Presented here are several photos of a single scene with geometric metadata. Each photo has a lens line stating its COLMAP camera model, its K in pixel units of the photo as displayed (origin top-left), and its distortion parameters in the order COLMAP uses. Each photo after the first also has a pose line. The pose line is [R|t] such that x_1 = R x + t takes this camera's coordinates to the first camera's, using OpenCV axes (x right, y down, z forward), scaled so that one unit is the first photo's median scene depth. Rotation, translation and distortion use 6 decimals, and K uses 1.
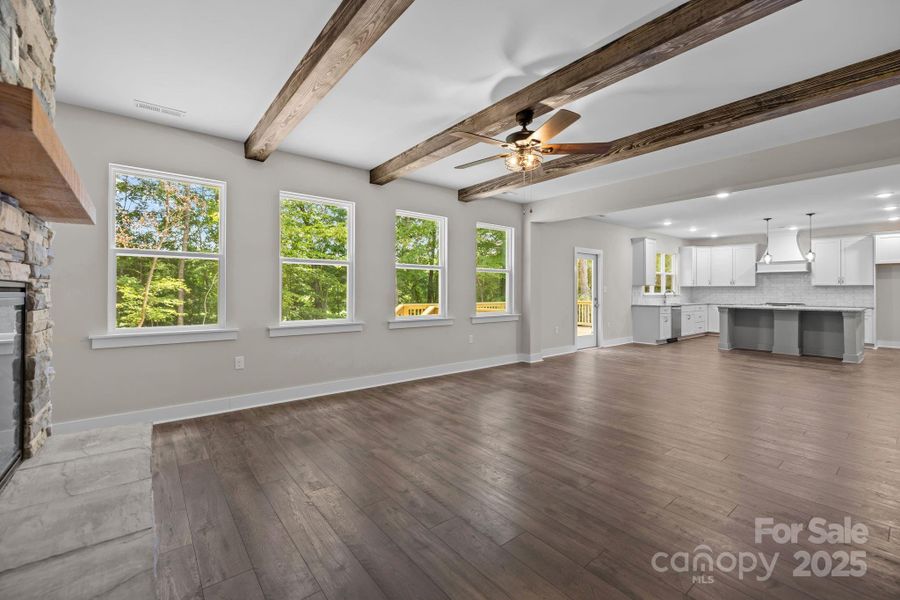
lens RADIAL K [[374.5, 0, 436.1], [0, 374.5, 295.8], [0, 0, 1]] dist [-0.002072, -0.000180]
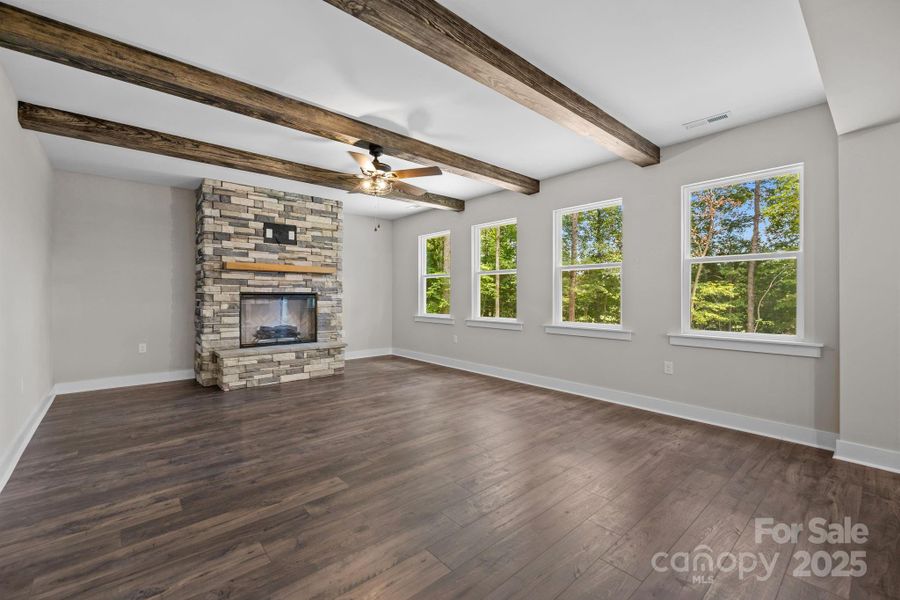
lens RADIAL K [[383.0, 0, 448.6], [0, 383.0, 291.6], [0, 0, 1]] dist [-0.000383, -0.000161]
pose [[0.056849, -0.011679, -0.998314, 0.540691], [-0.012343, 0.999847, -0.012400, -0.002595], [0.998306, 0.013027, 0.056696, 0.425012]]
